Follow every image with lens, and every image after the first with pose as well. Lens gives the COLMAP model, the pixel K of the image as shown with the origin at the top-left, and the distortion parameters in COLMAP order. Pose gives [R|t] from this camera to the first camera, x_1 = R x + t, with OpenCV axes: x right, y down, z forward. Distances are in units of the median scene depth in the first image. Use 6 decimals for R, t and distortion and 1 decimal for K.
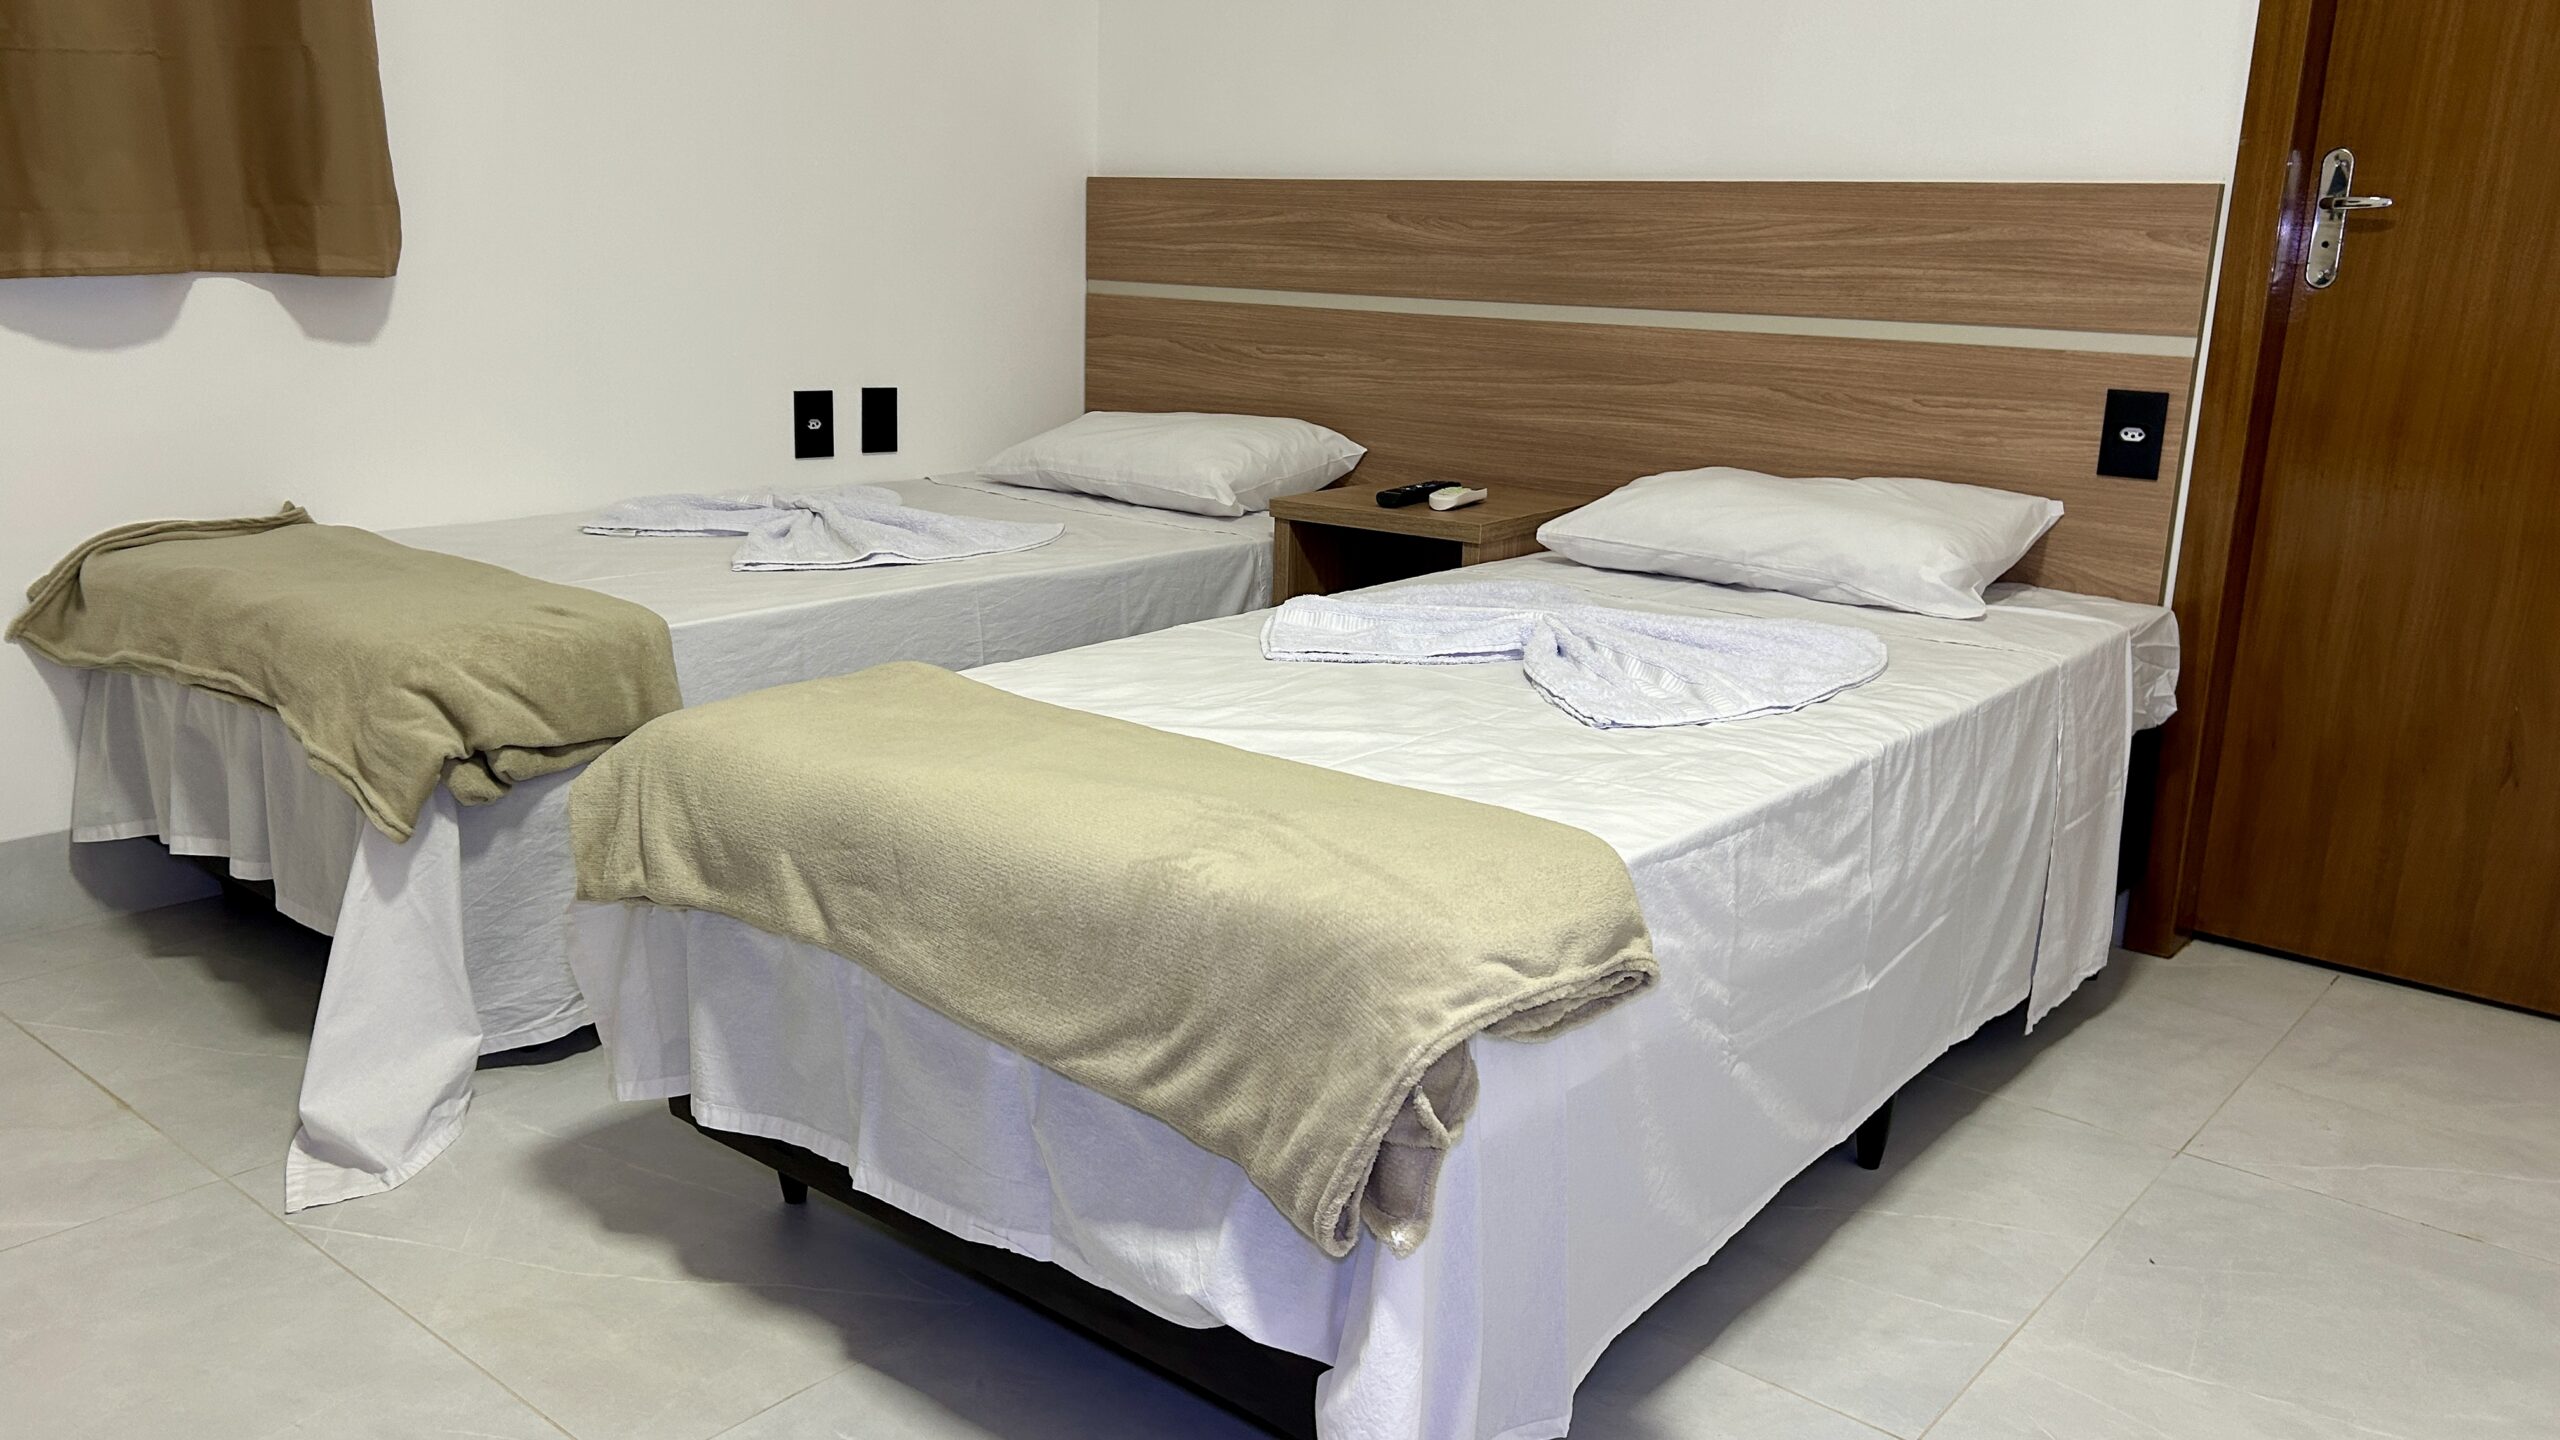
lens RADIAL K [[1960.6, 0, 1277.7], [0, 1960.6, 727.5], [0, 0, 1]] dist [0.044664, -0.029130]
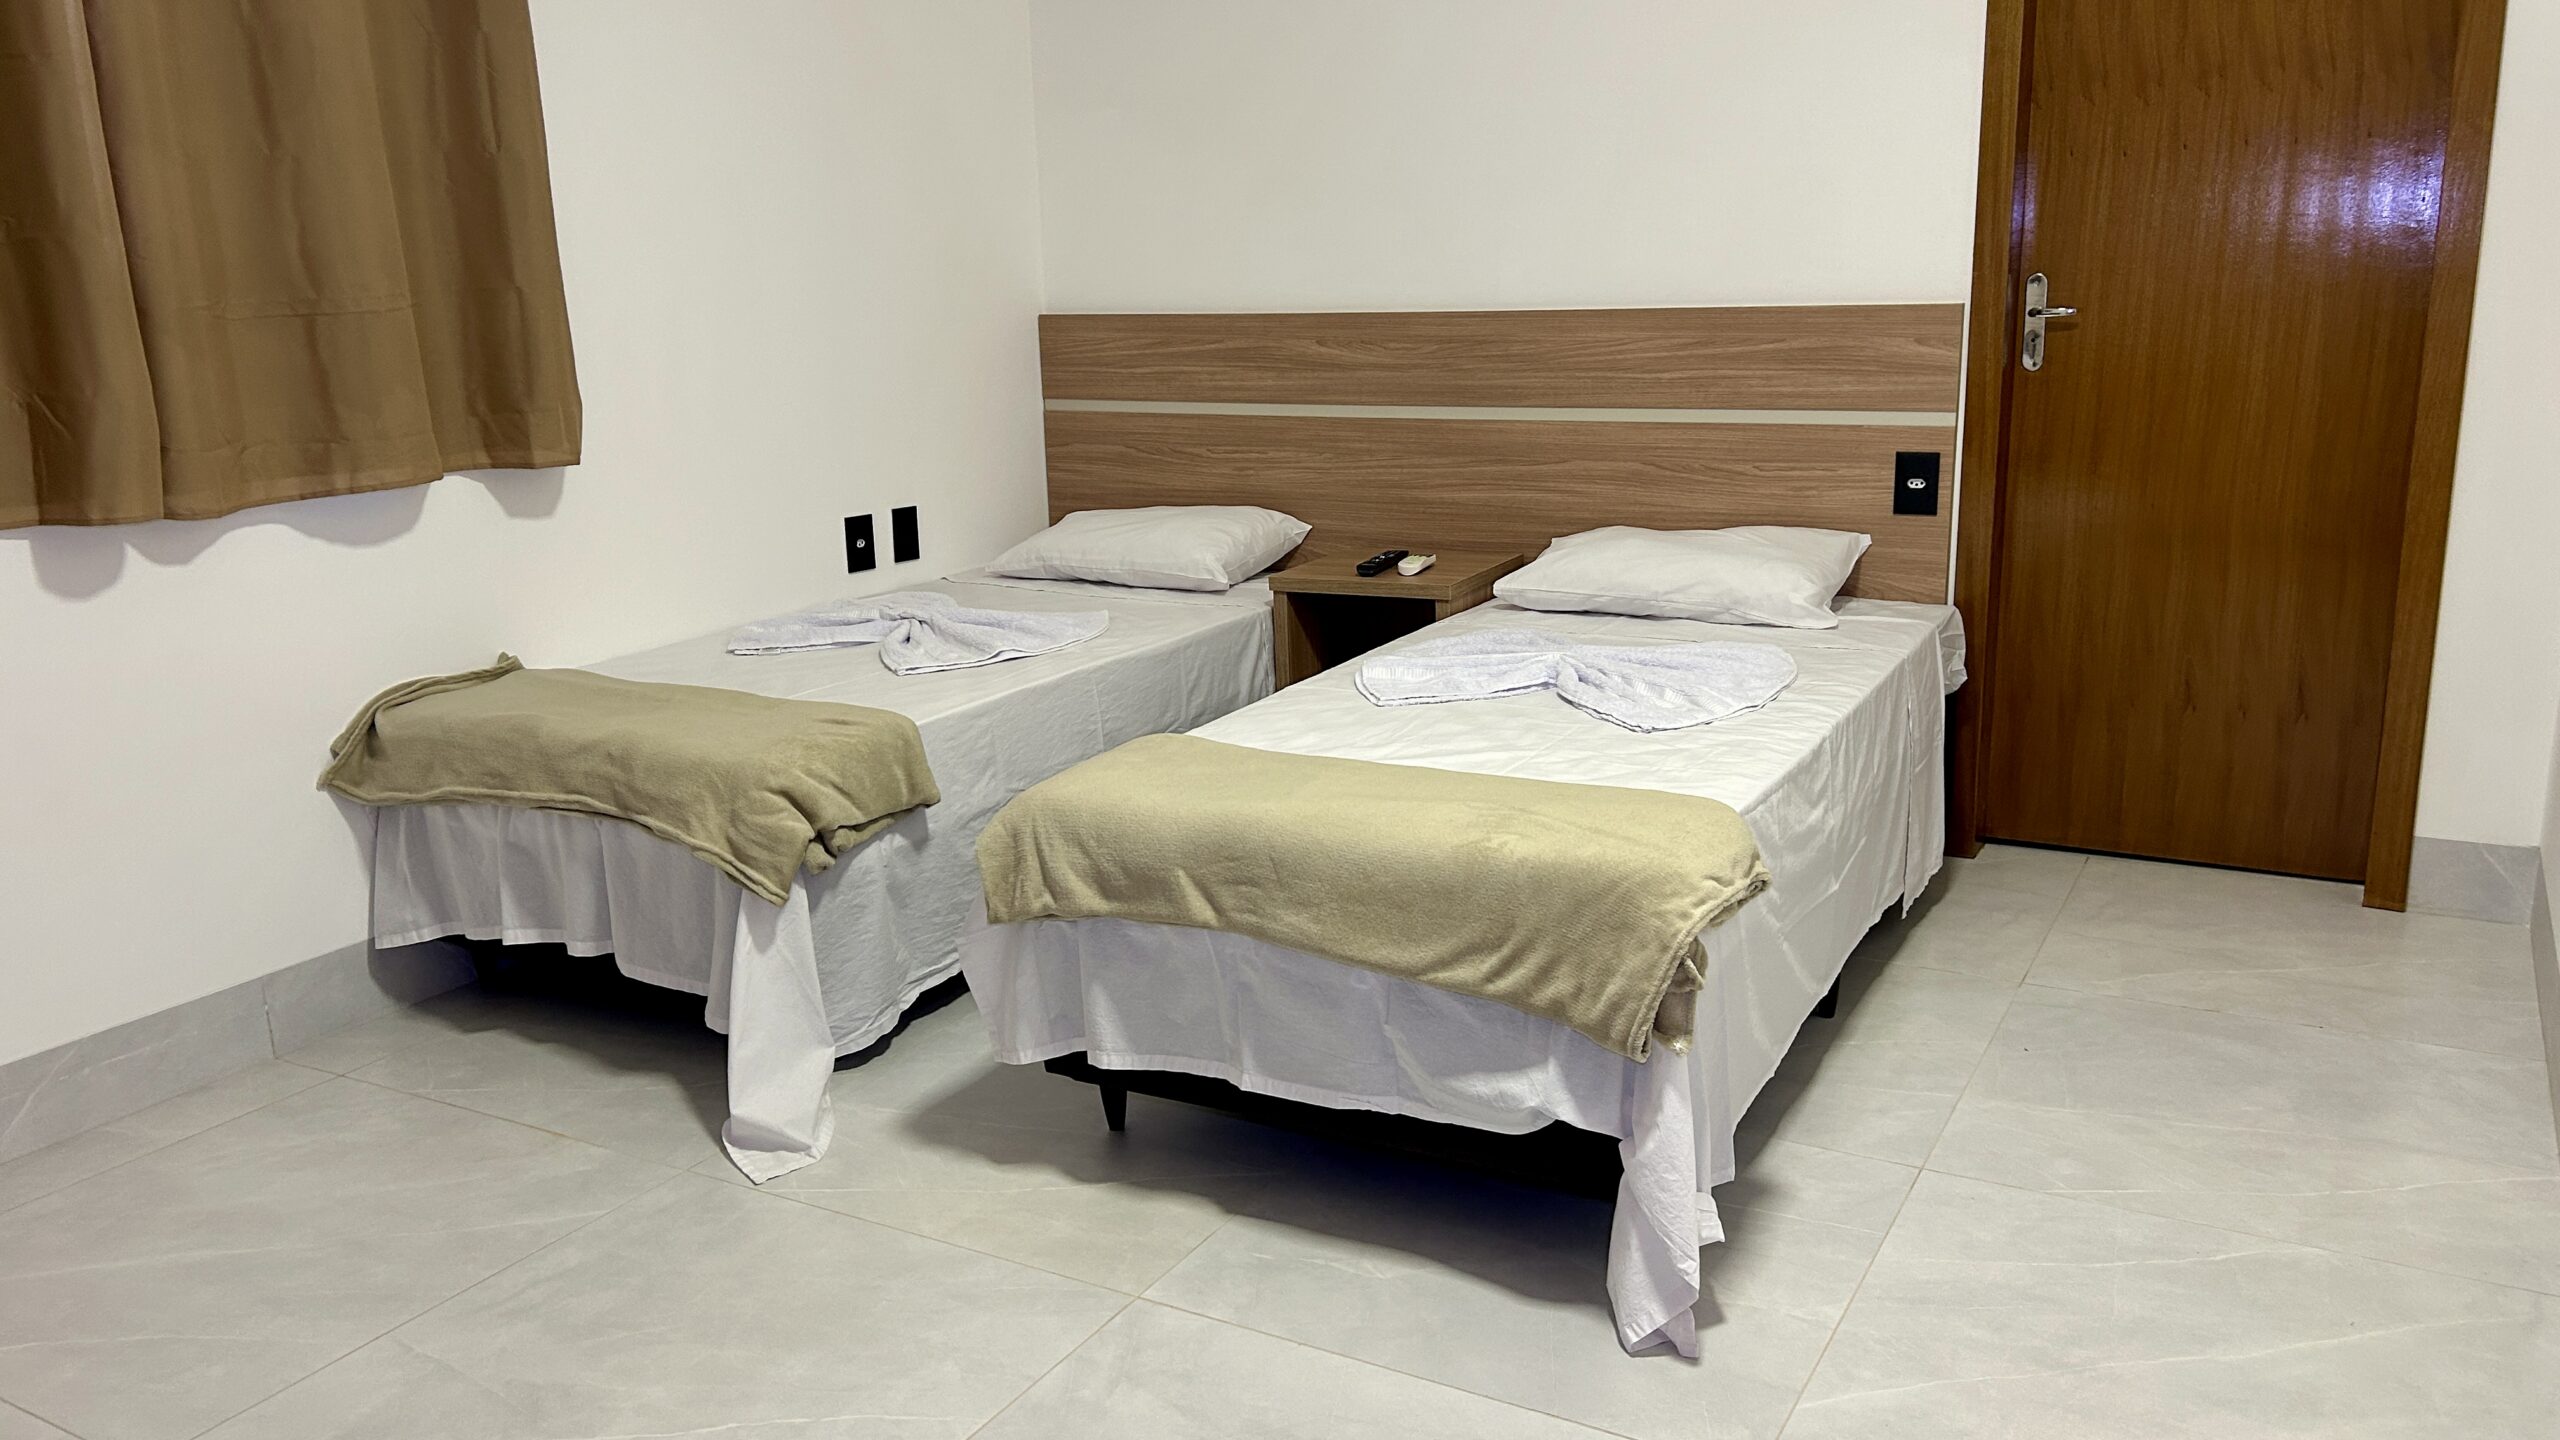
lens RADIAL K [[1960.6, 0, 1290.5], [0, 1960.6, 727.0], [0, 0, 1]] dist [0.044664, -0.029130]
pose [[0.981531, -0.097435, 0.164633, -0.252946], [0.098918, 0.995095, -0.000815, -0.021766], [-0.163746, 0.017085, 0.986355, -0.300764]]
